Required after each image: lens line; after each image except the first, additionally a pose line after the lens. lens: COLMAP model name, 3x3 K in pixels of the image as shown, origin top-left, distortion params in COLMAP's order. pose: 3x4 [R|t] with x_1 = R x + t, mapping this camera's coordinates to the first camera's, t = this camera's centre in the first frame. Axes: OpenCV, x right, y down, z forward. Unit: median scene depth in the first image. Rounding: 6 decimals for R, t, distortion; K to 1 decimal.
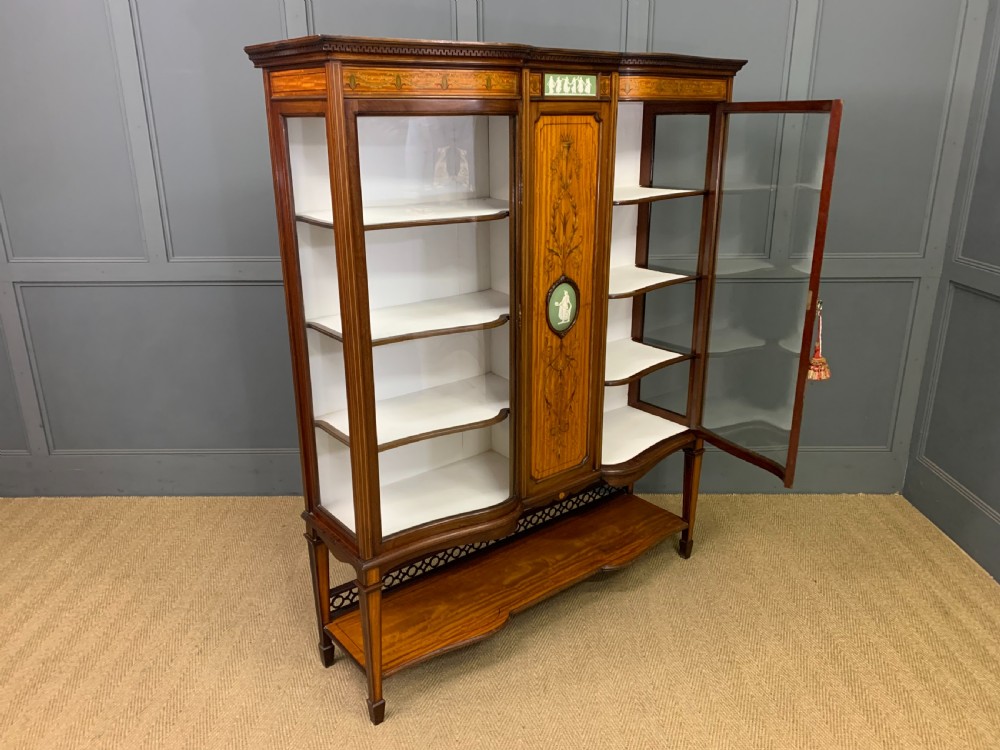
lens RADIAL K [[771.8, 0, 505.7], [0, 771.8, 375.2], [0, 0, 1]] dist [0.009474, 0.003902]
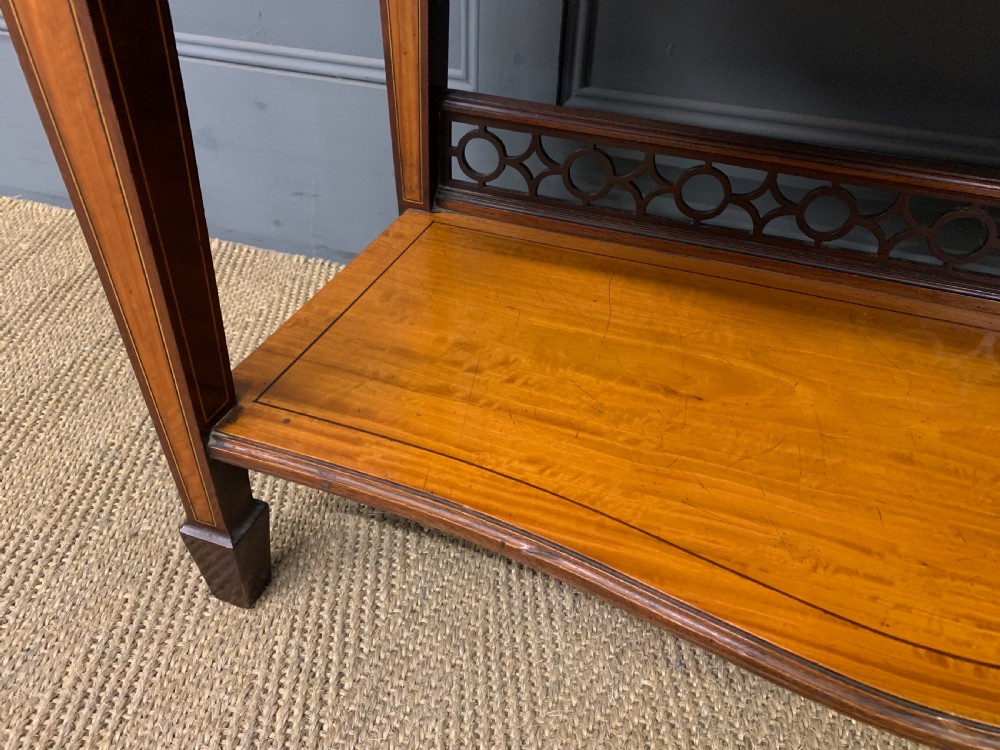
lens RADIAL K [[800.2, 0, 500.8], [0, 800.2, 375.9], [0, 0, 1]] dist [0.039132, -0.006587]
pose [[0.536106, 0.527832, -0.658774, 0.004422], [-0.304747, 0.848787, 0.432076, 0.259815], [0.787223, -0.030878, 0.615895, 0.915686]]
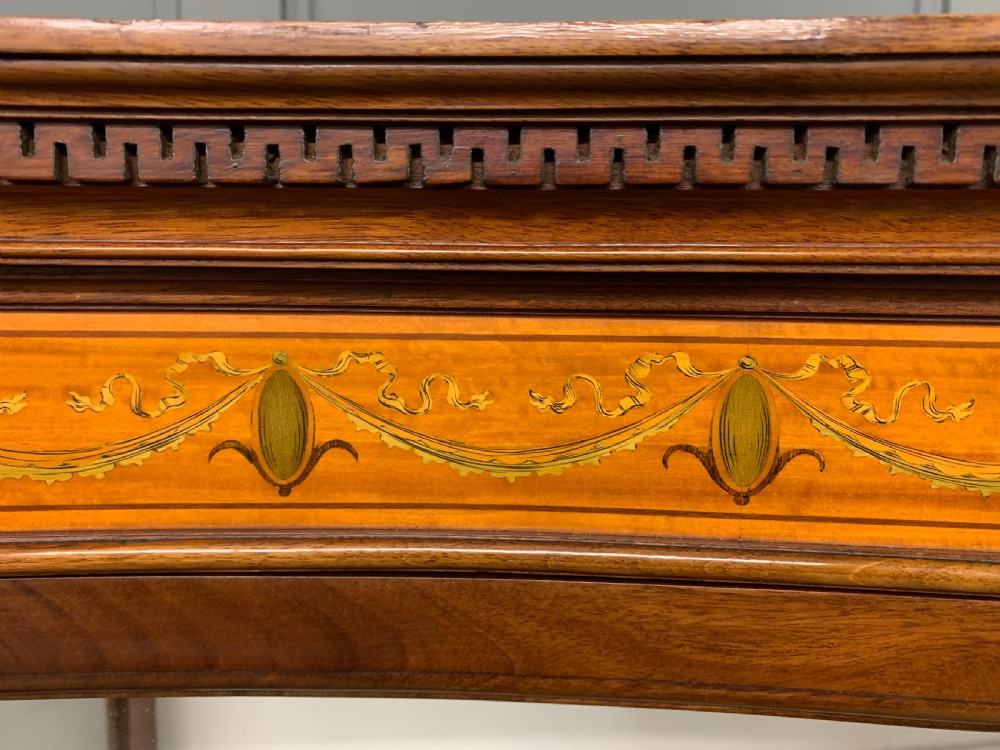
lens RADIAL K [[1386.1, 0, 501.0], [0, 1386.1, 397.4], [0, 0, 1]] dist [0.329481, -0.005939]
pose [[0.785487, 0.067551, -0.615181, 0.010489], [-0.203965, 0.966746, -0.154275, -0.282594], [0.584302, 0.246657, 0.773144, 0.676523]]
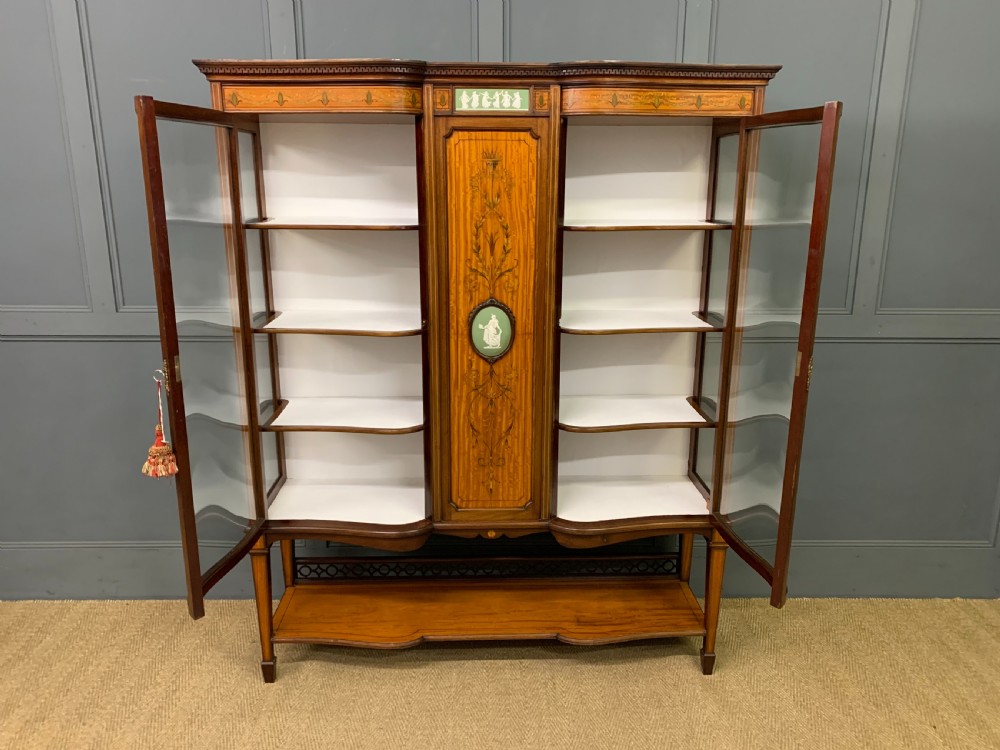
lens RADIAL K [[779.9, 0, 502.7], [0, 779.9, 374.0], [0, 0, 1]] dist [0.029677, -0.007565]
pose [[0.802571, 0.160498, -0.574561, 0.662118], [-0.198032, 0.980192, -0.002813, -0.037831], [0.562729, 0.116039, 0.818457, 0.232742]]
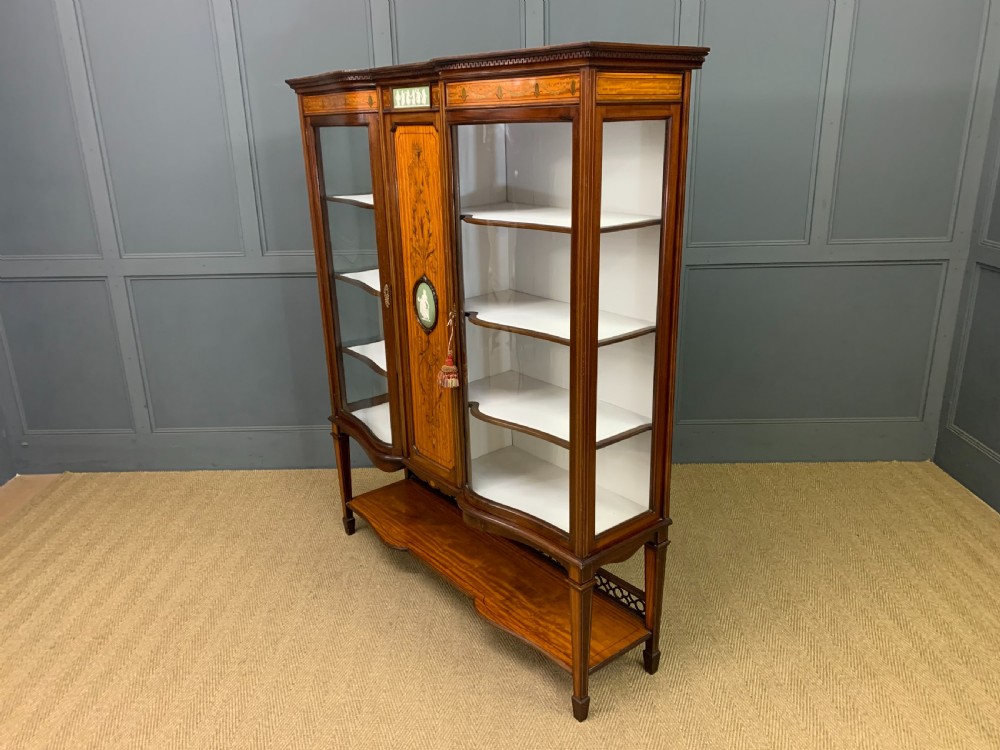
lens RADIAL K [[771.8, 0, 505.7], [0, 771.8, 375.2], [0, 0, 1]] dist [0.009474, 0.003902]
pose [[0.014527, 0.315443, -0.948833, 1.141741], [-0.301061, 0.906278, 0.296686, -0.357838], [0.953494, 0.281347, 0.108133, 1.042601]]
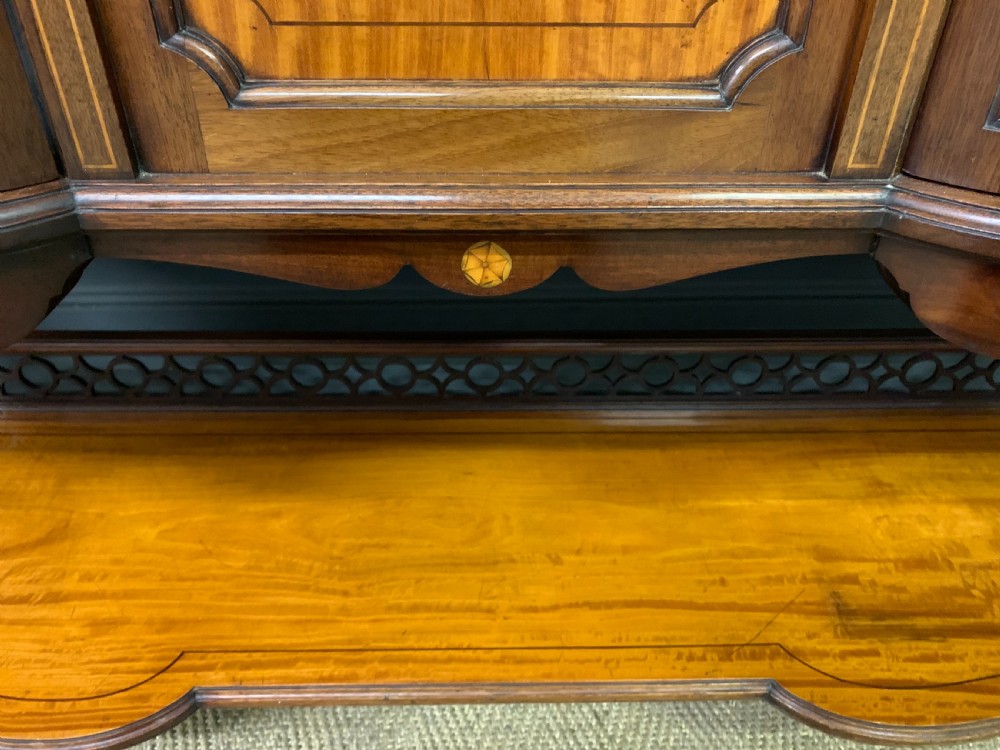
lens RADIAL K [[771.7, 0, 494.8], [0, 771.7, 359.5], [0, 0, 1]] dist [0.008230, -0.004597]
pose [[0.787496, 0.354174, -0.504392, 0.170340], [-0.203452, 0.921904, 0.329697, 0.137930], [0.581771, -0.157015, 0.798053, 0.978512]]
